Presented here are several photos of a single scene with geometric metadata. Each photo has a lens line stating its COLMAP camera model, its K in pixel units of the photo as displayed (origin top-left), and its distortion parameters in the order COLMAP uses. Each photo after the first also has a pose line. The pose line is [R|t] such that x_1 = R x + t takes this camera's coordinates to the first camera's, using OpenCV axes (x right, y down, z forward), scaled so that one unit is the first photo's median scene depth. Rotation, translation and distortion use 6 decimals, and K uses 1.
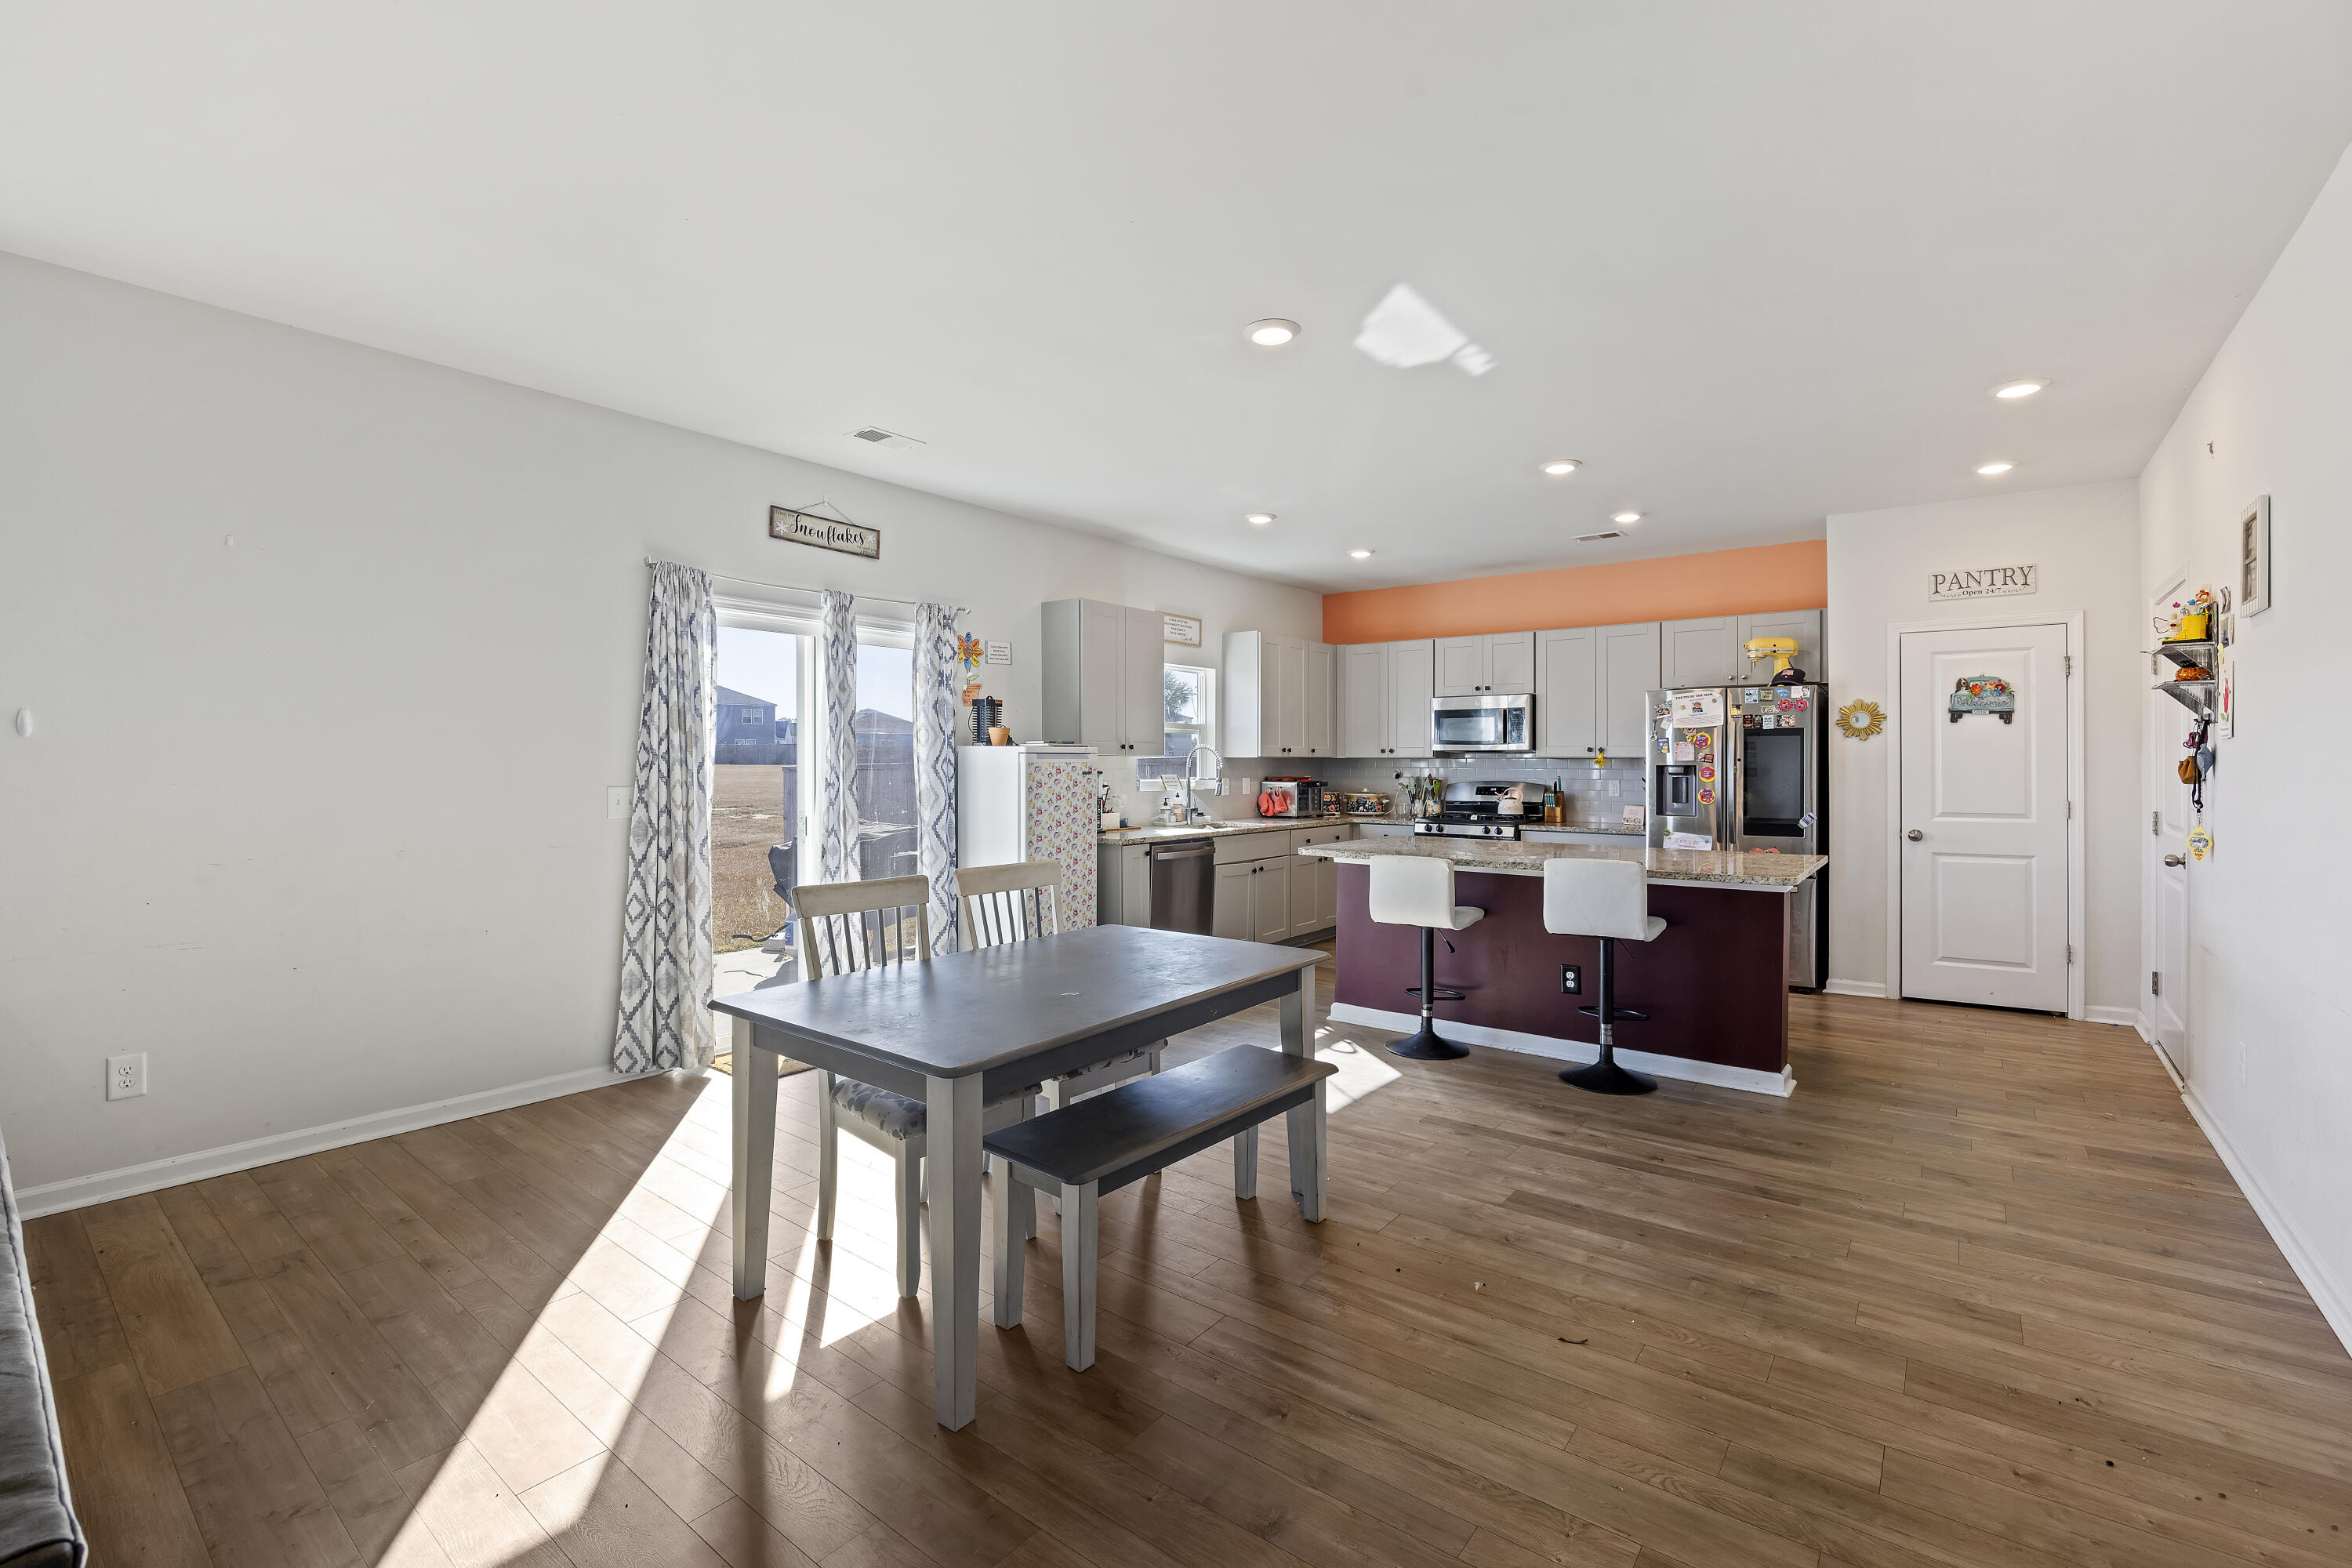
lens RADIAL K [[1008.1, 0, 1184.3], [0, 1008.1, 770.1], [0, 0, 1]] dist [-0.021337, 0.000462]
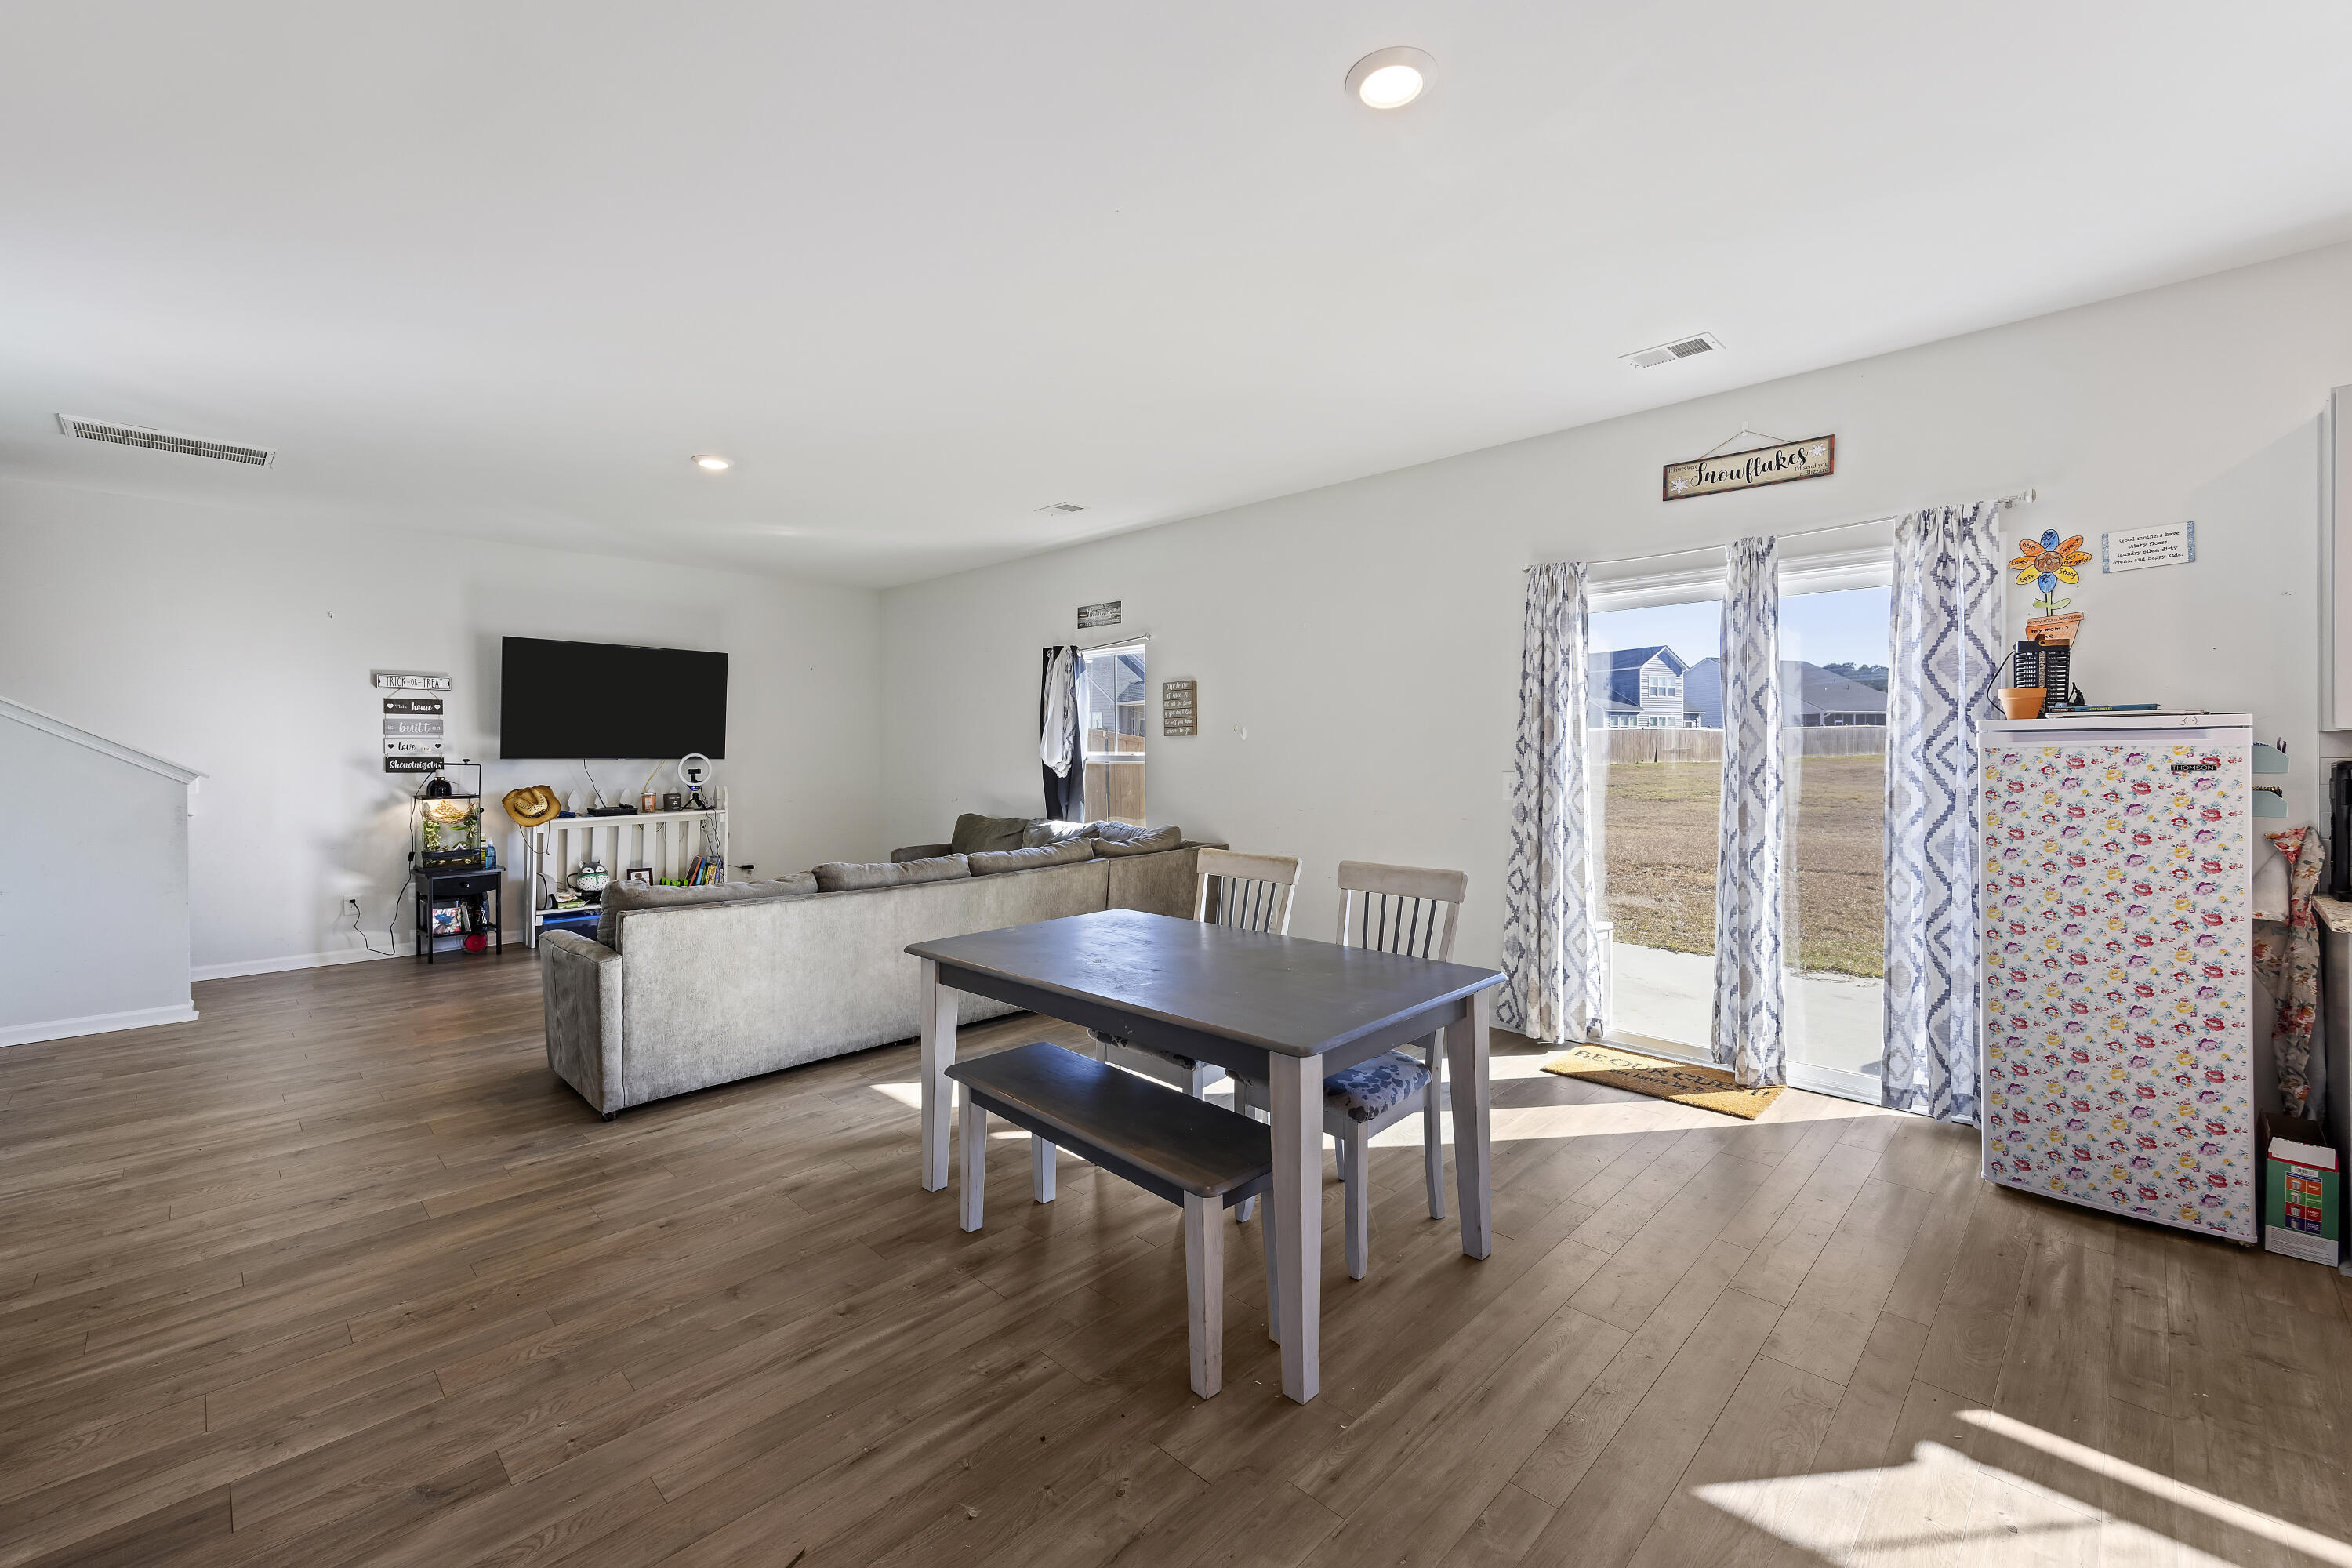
lens RADIAL K [[969.8, 0, 1175.0], [0, 969.8, 760.5], [0, 0, 1]] dist [0.015315, -0.003978]
pose [[-0.123638, 0.009474, -0.992282, 0.482813], [-0.002002, 0.999950, 0.009797, -0.005266], [0.992325, 0.003198, -0.123613, 0.625854]]
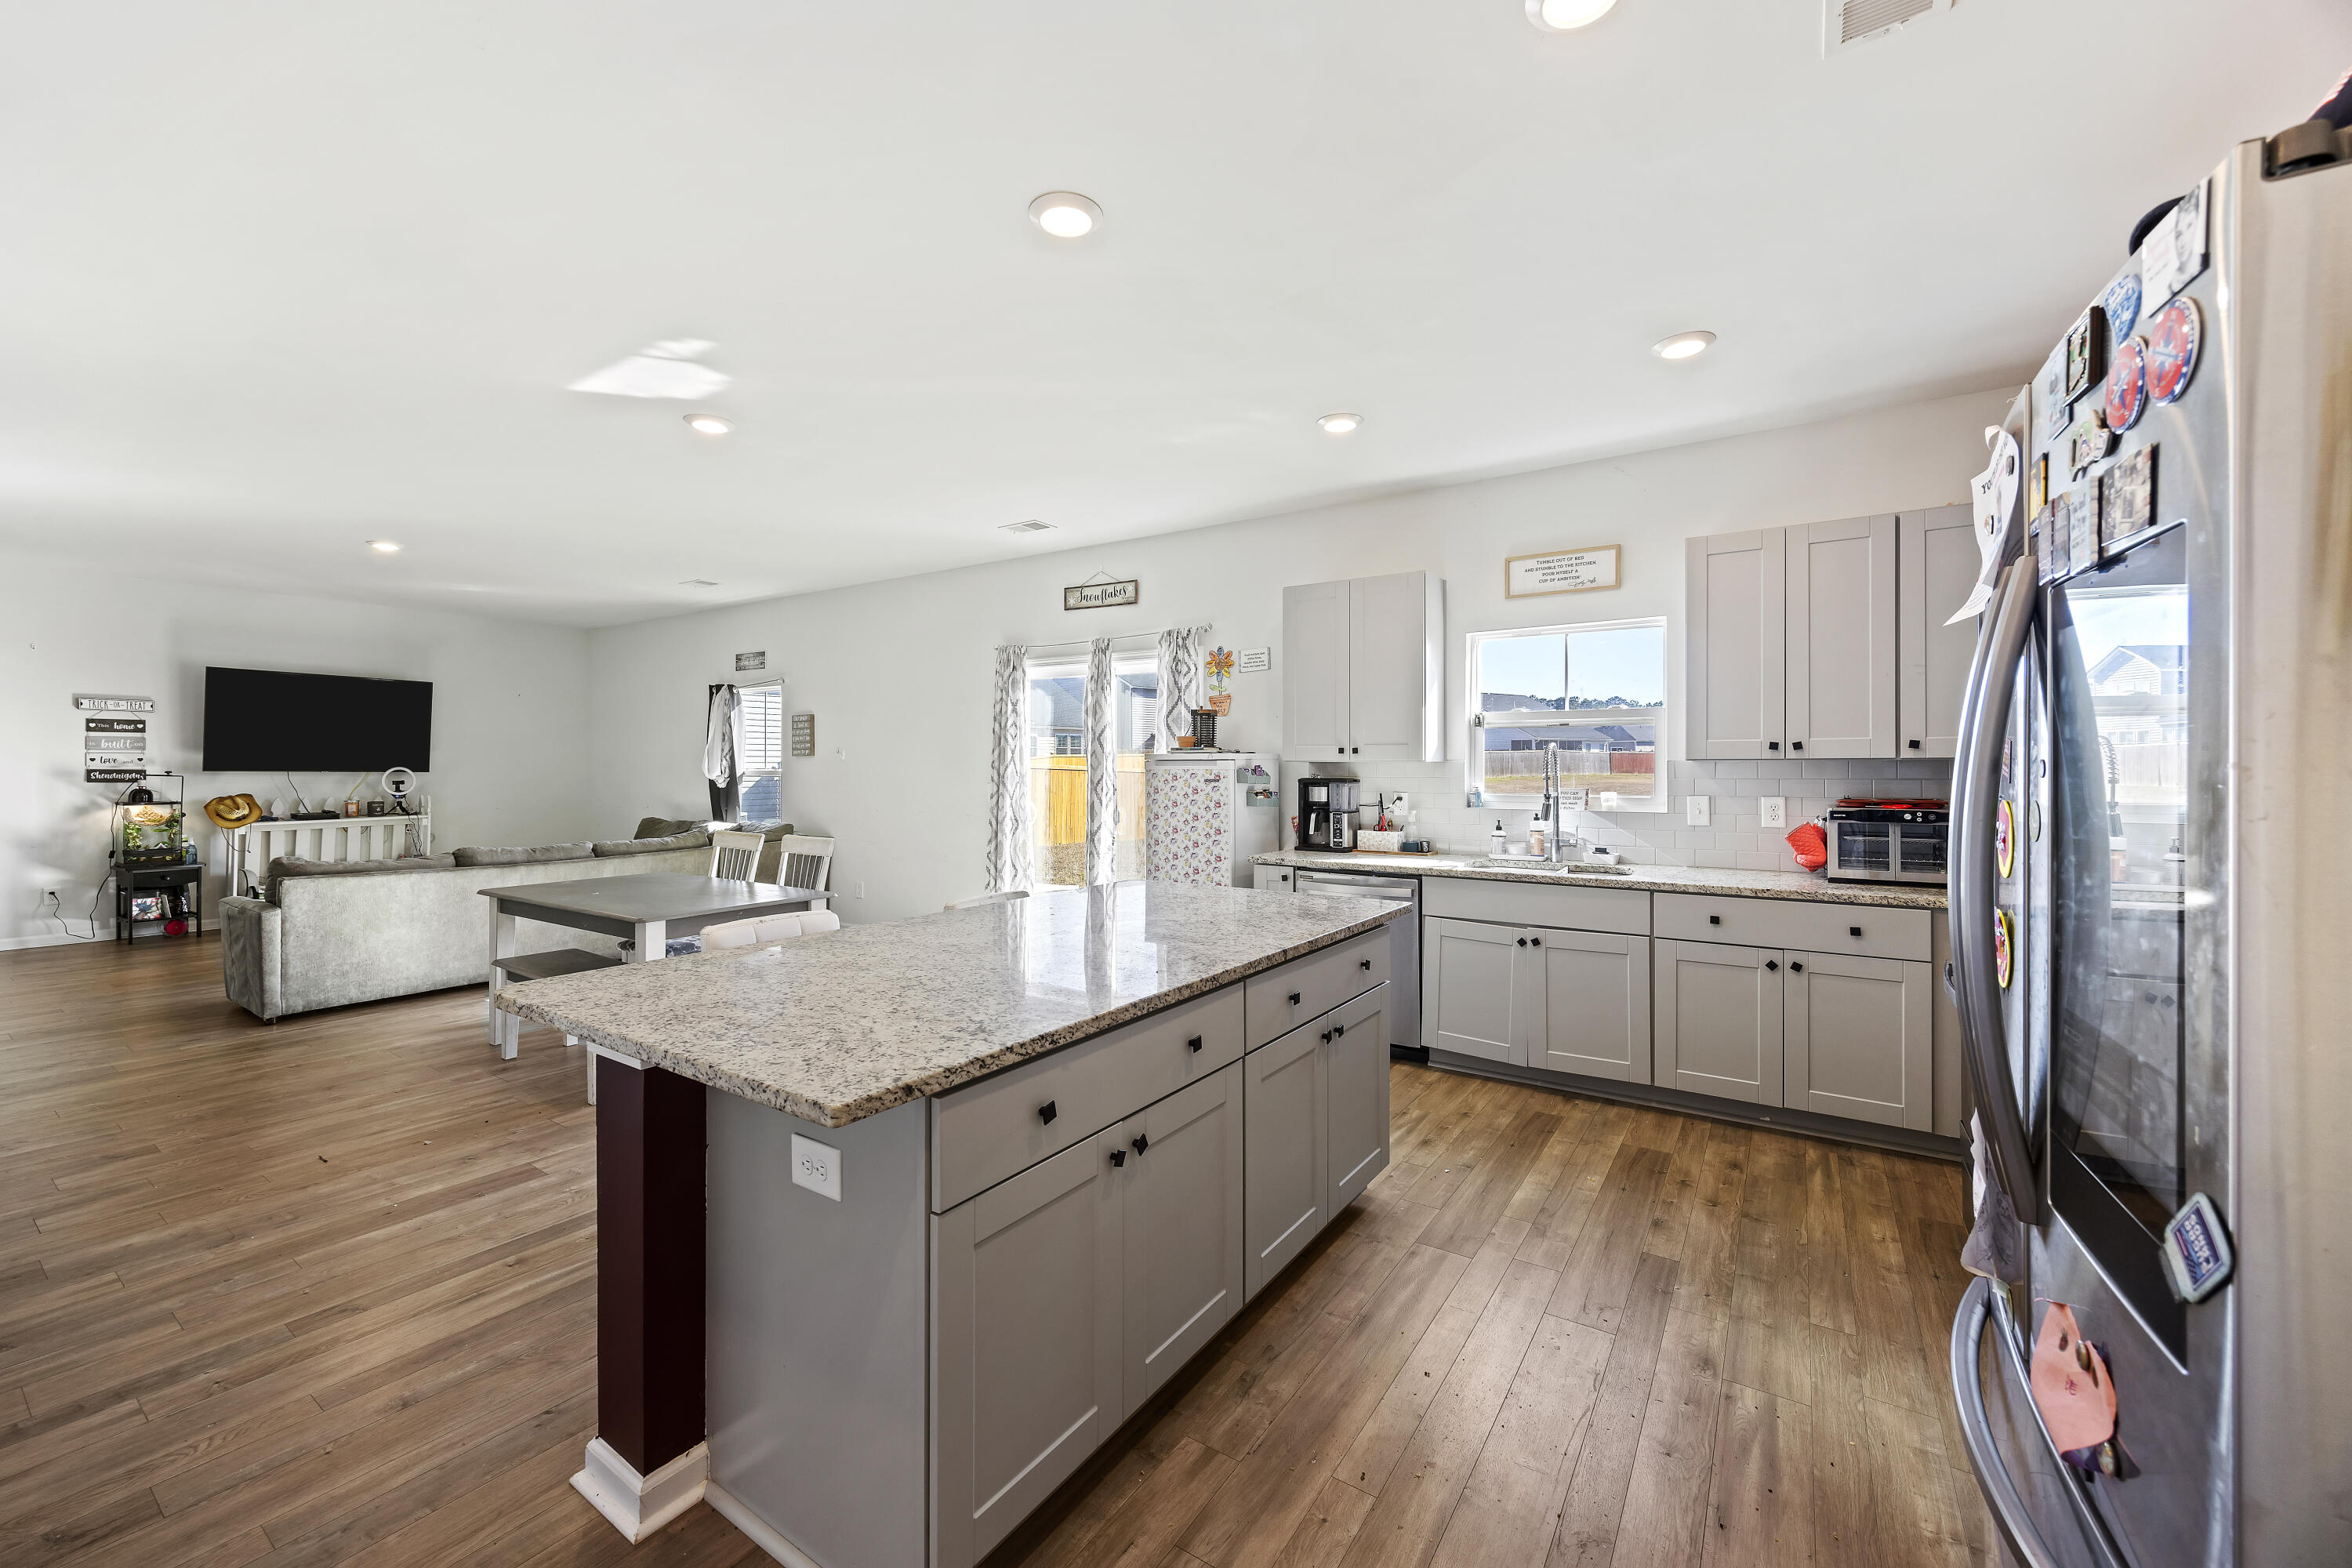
lens RADIAL K [[928.3, 0, 1180.3], [0, 928.3, 770.1], [0, 0, 1]] dist [0.000563, -0.000301]
pose [[0.063352, 0.002814, -0.997987, 0.851441], [-0.008063, 0.999965, 0.002307, -0.009757], [0.997959, 0.007900, 0.063372, 1.008923]]
